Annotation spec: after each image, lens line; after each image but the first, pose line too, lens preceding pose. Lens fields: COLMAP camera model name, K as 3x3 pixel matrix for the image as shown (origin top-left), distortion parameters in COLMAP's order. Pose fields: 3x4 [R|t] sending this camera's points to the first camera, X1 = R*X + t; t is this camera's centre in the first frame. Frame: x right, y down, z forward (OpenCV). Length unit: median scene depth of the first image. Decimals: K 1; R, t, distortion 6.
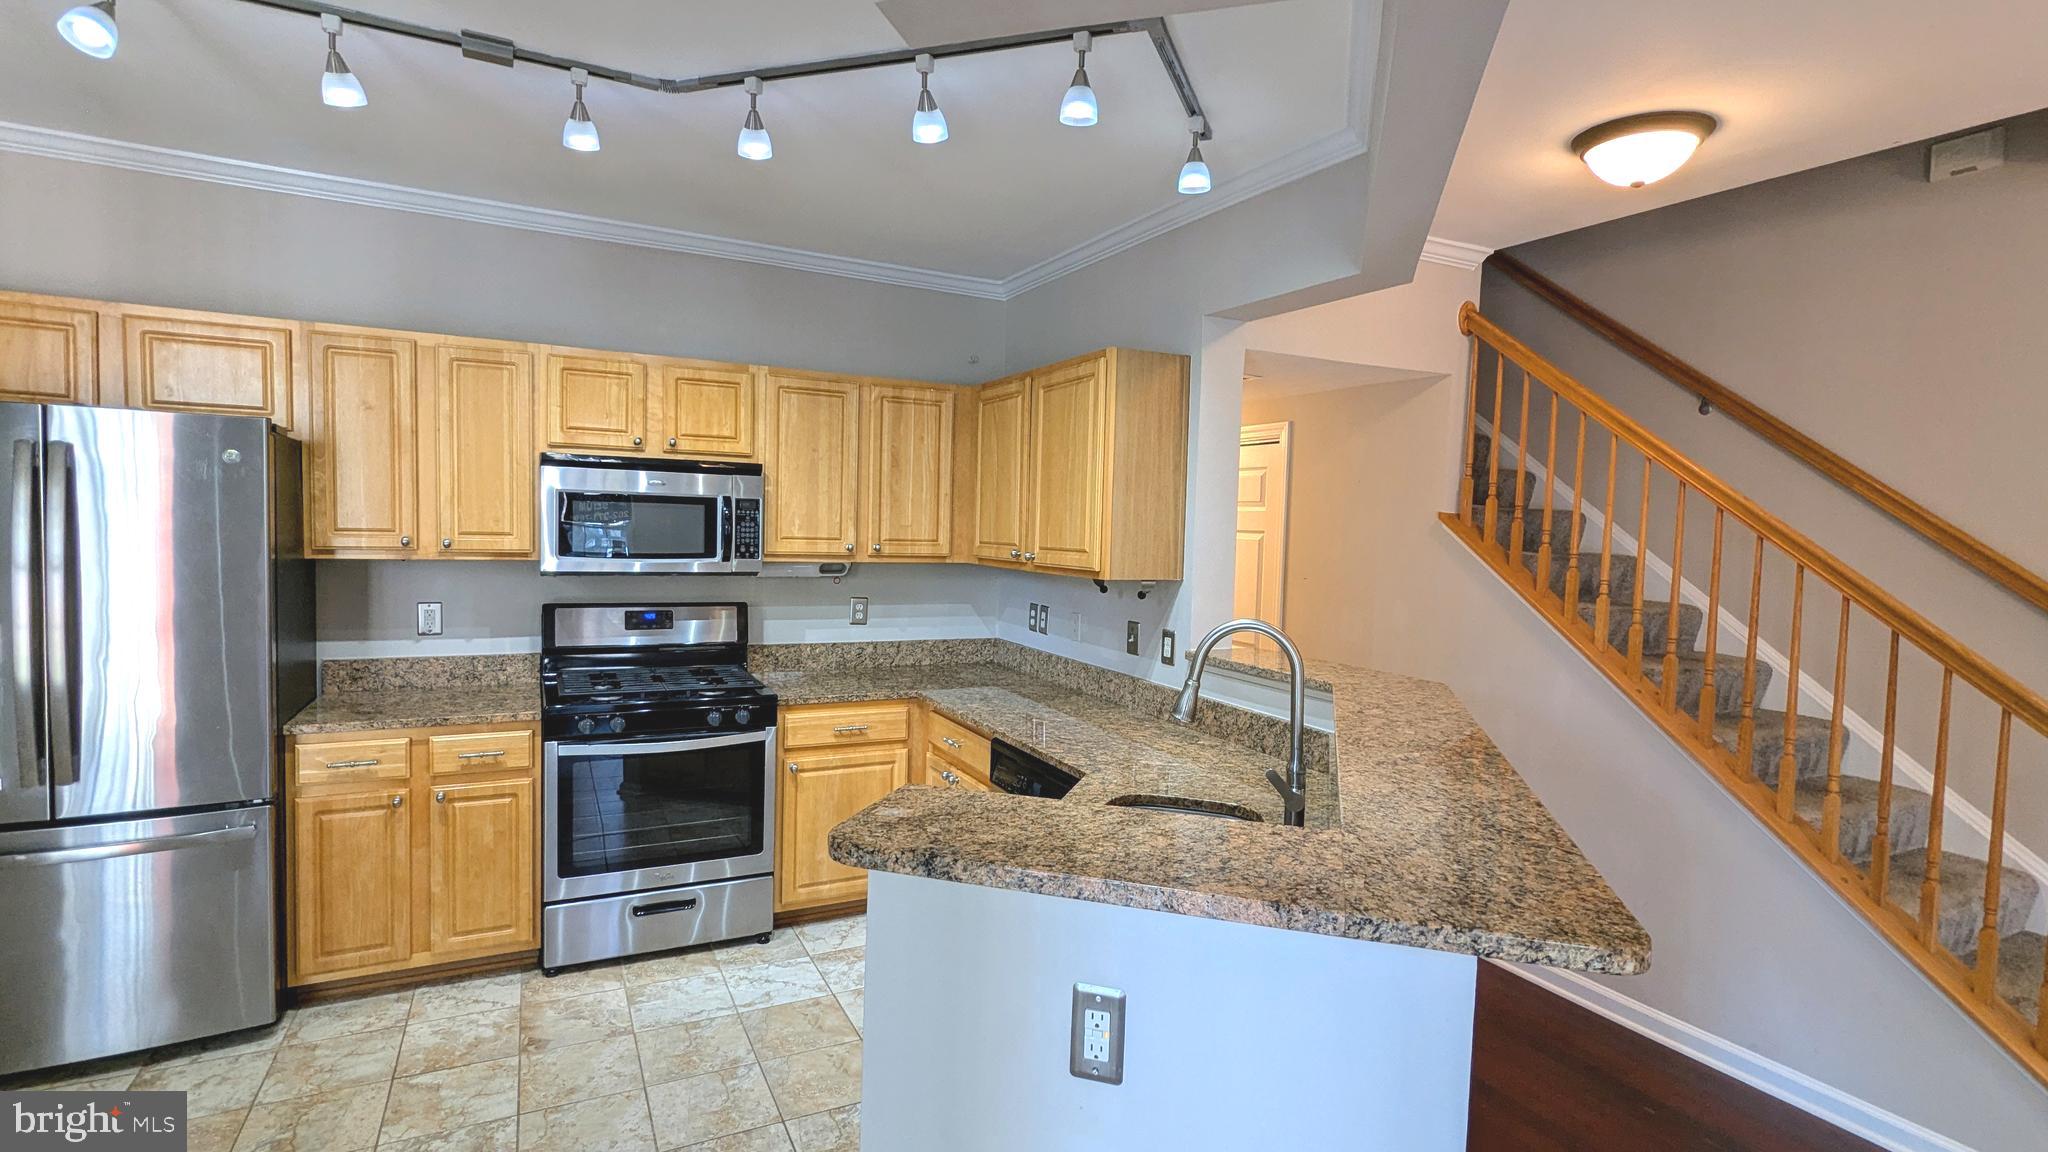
lens RADIAL K [[966.2, 0, 1024.6], [0, 966.2, 577.7], [0, 0, 1]] dist [0.001964, -0.000454]
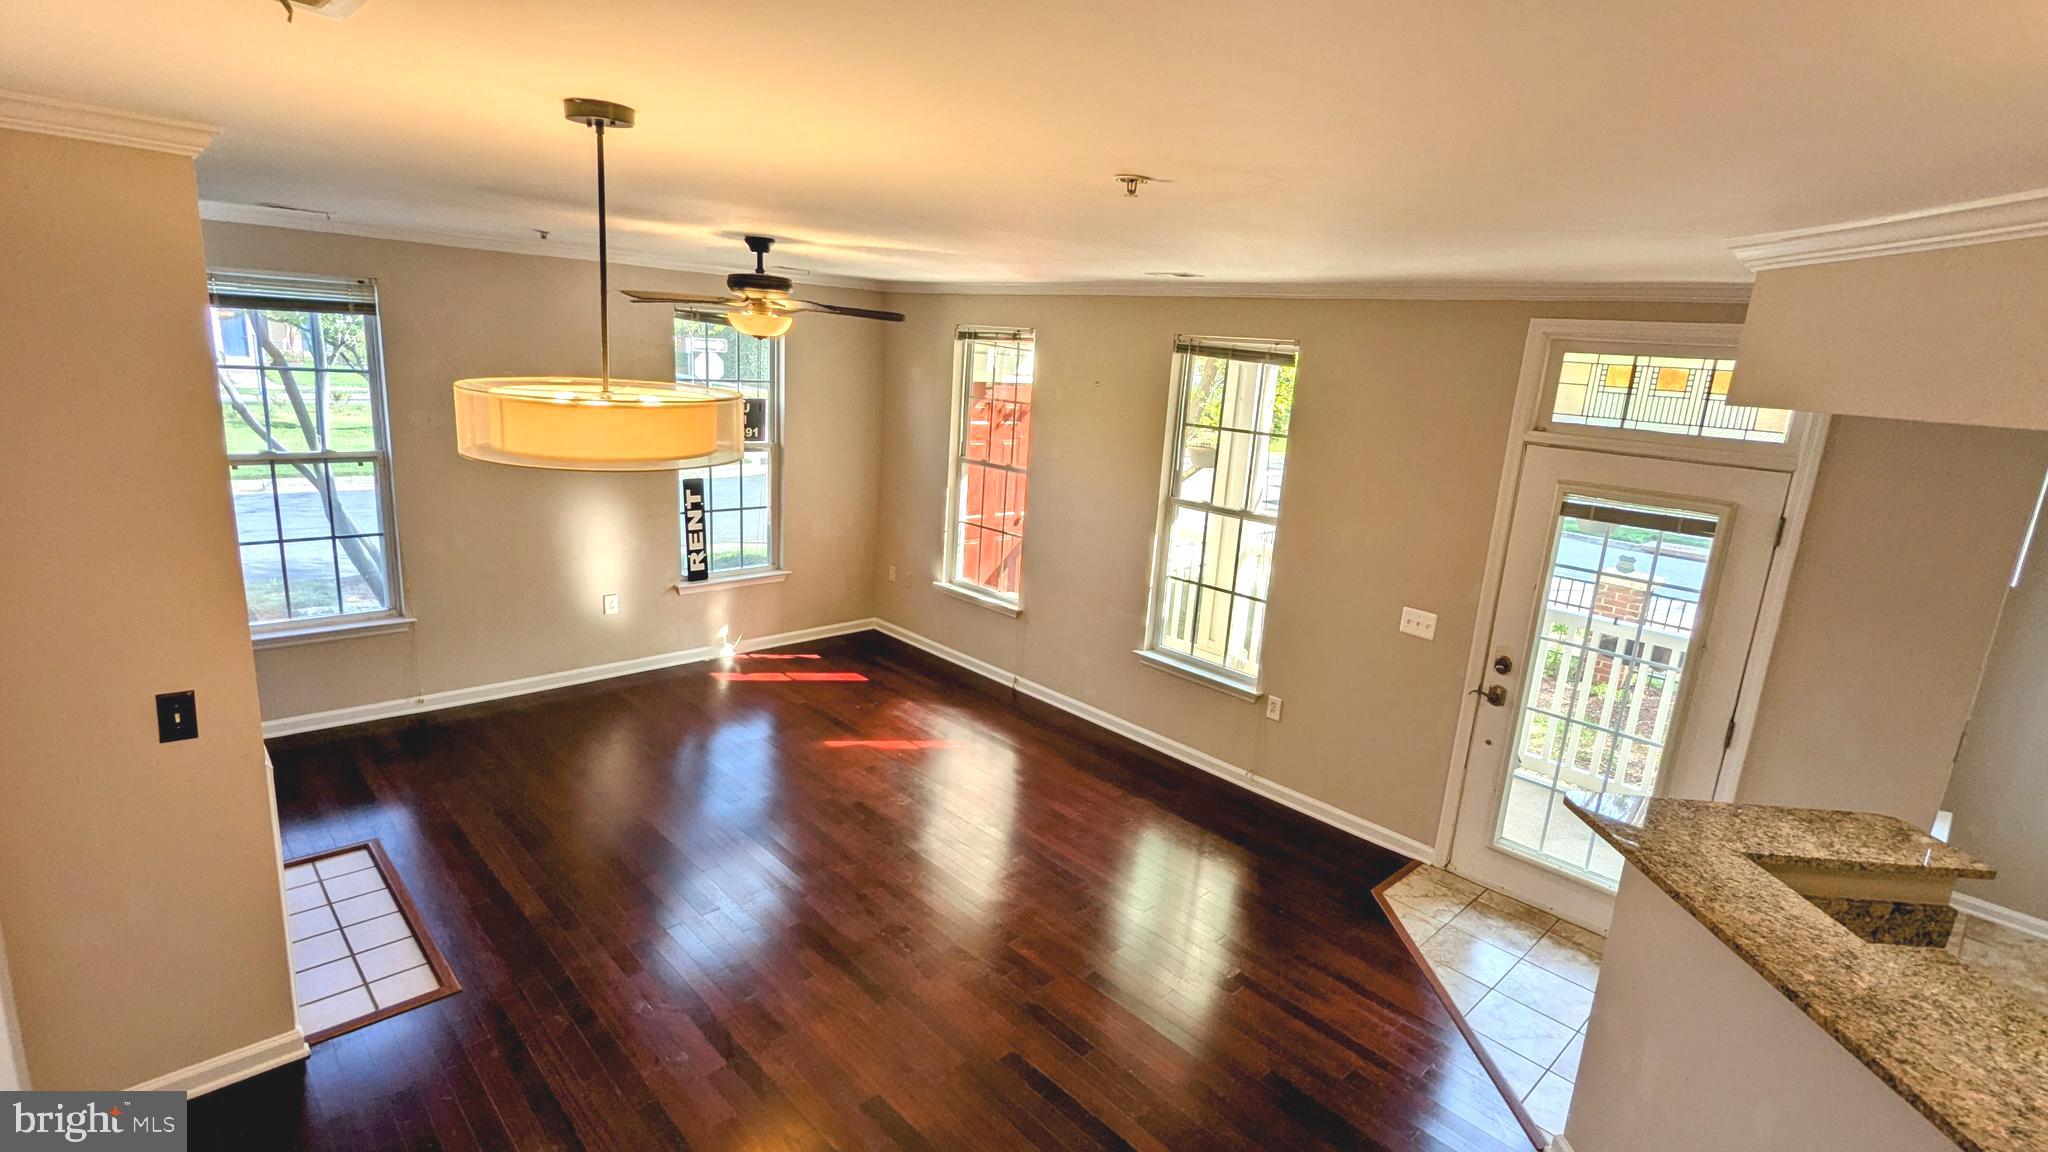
lens RADIAL K [[966.2, 0, 1016.1], [0, 966.2, 573.5], [0, 0, 1]] dist [0.001964, -0.000454]
pose [[-0.956329, -0.026387, -0.291100, 0.826092], [-0.108989, 0.956284, 0.271370, -0.222917], [0.271214, 0.291246, -0.917398, 0.814352]]
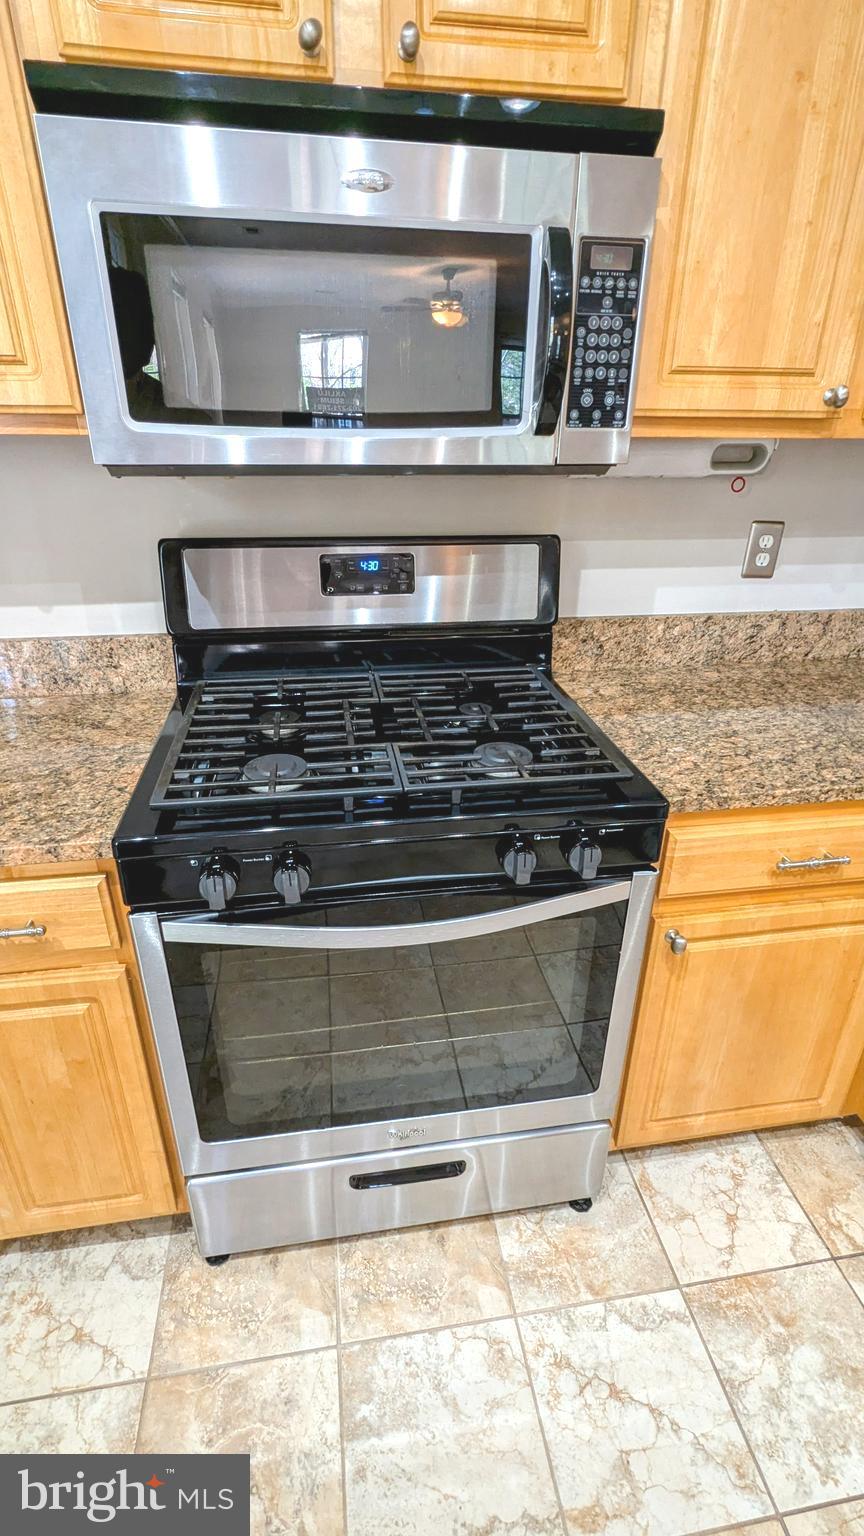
lens RADIAL K [[724.6, 0, 431.6], [0, 724.6, 766.8], [0, 0, 1]] dist [0.001964, -0.000454]
pose [[0.951747, 0.113968, -0.284936, -0.258823], [0.000993, 0.927336, 0.374229, -0.002179], [0.306881, -0.356454, 0.882476, 0.696557]]
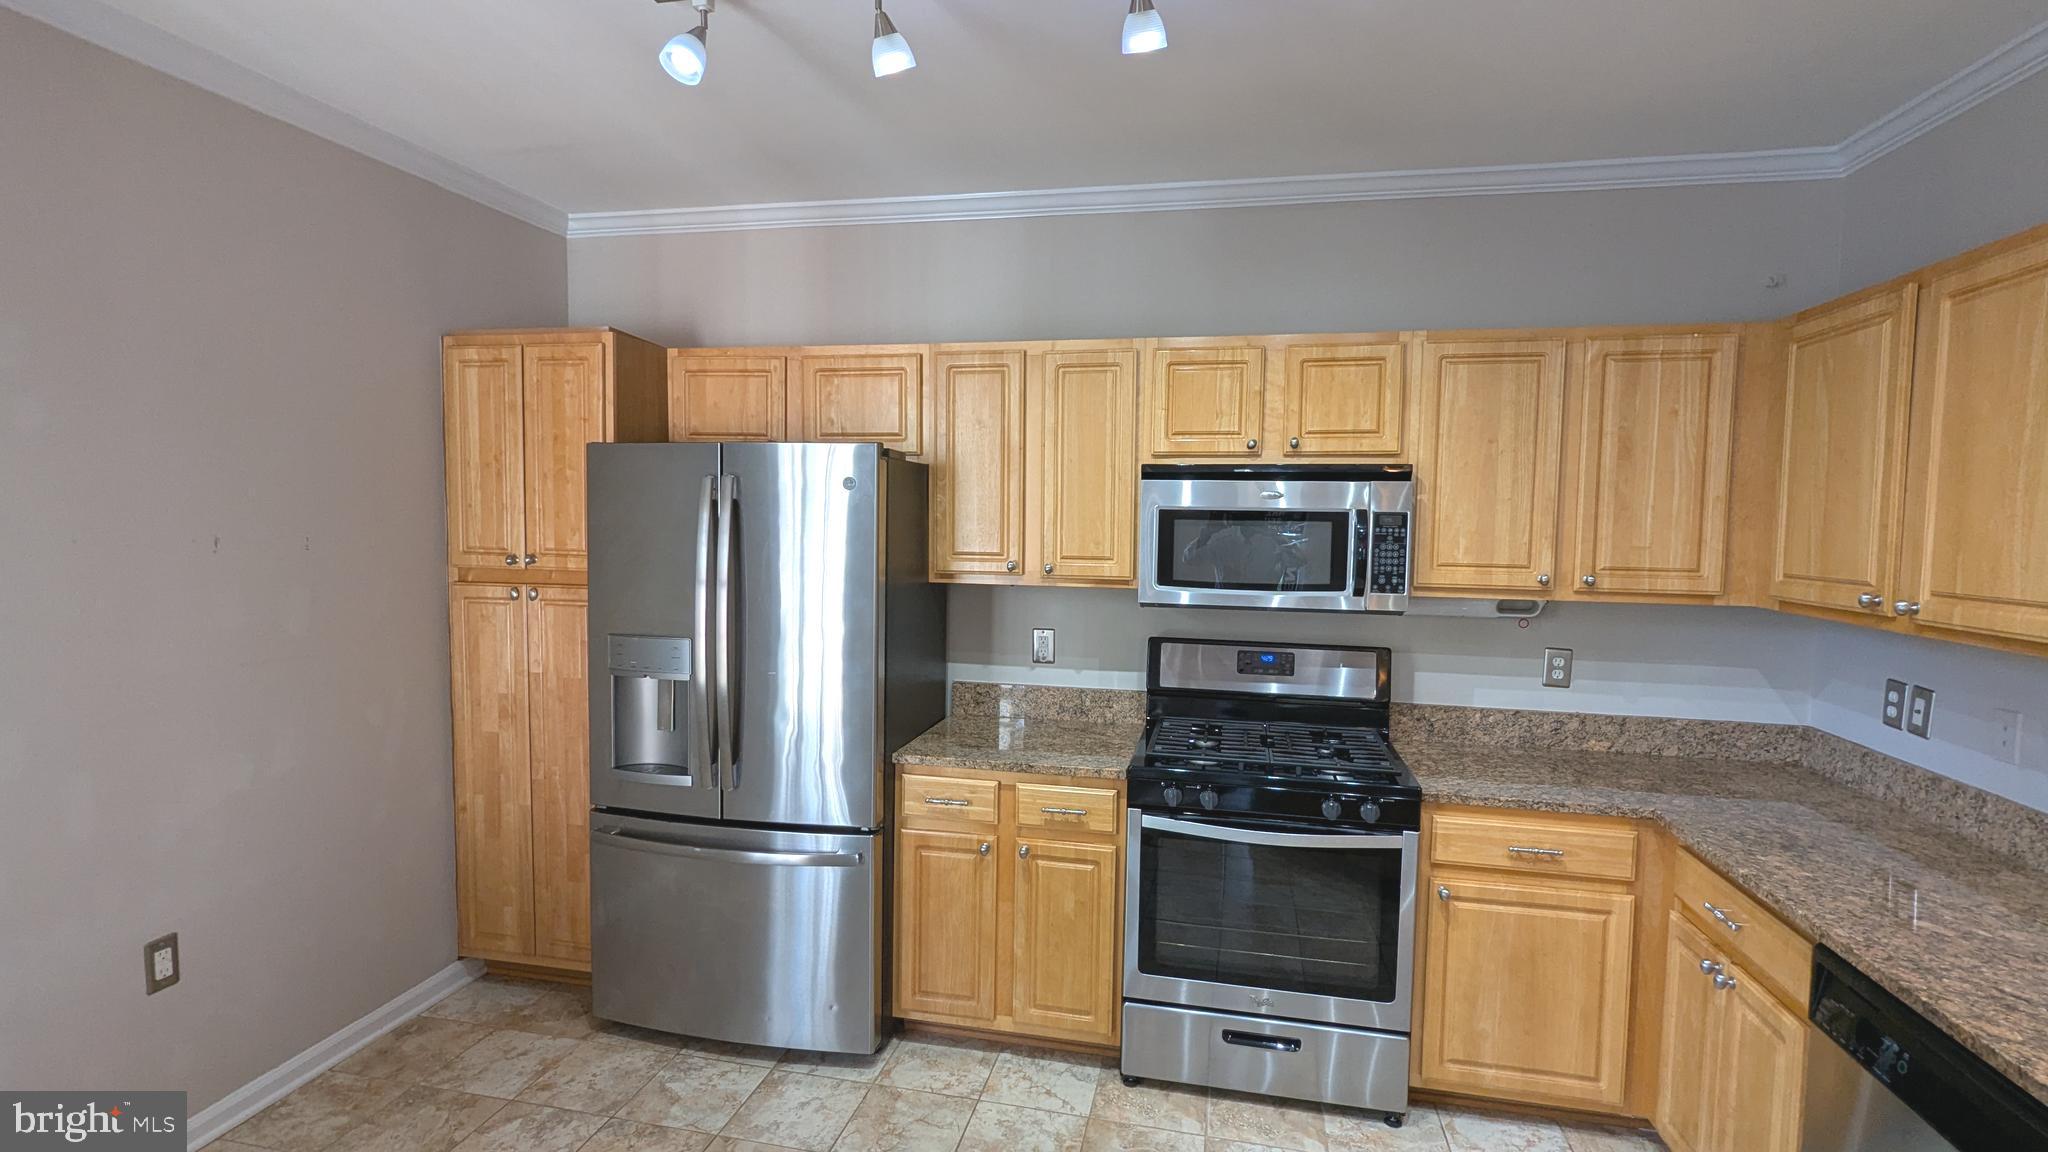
lens RADIAL K [[966.2, 0, 1020.1], [0, 966.2, 576.1], [0, 0, 1]] dist [0.001964, -0.000454]
pose [[0.771593, 0.023688, -0.635675, -0.034362], [-0.028221, 0.999597, 0.002994, -0.027714], [0.635490, 0.015629, 0.771951, 0.254244]]
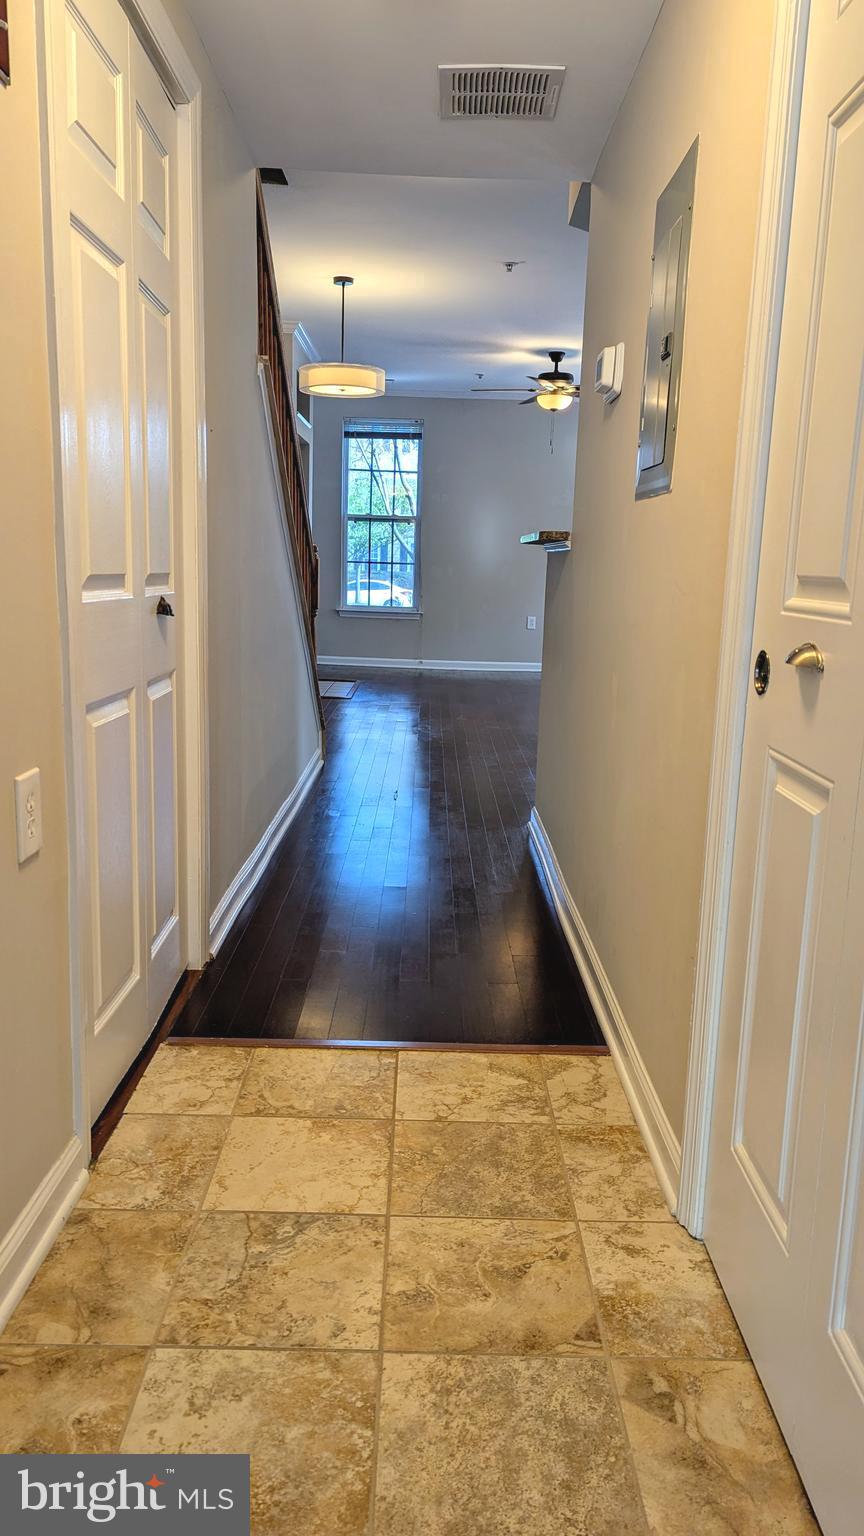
lens RADIAL K [[1089.9, 0, 438.5], [0, 1089.9, 766.4], [0, 0, 1]] dist [0.042769, -0.020584]
pose [[-0.889195, -0.138566, 0.436041, -0.150758], [-0.031098, 0.969136, 0.244557, 0.037893], [-0.456470, 0.203899, -0.866060, 1.900288]]
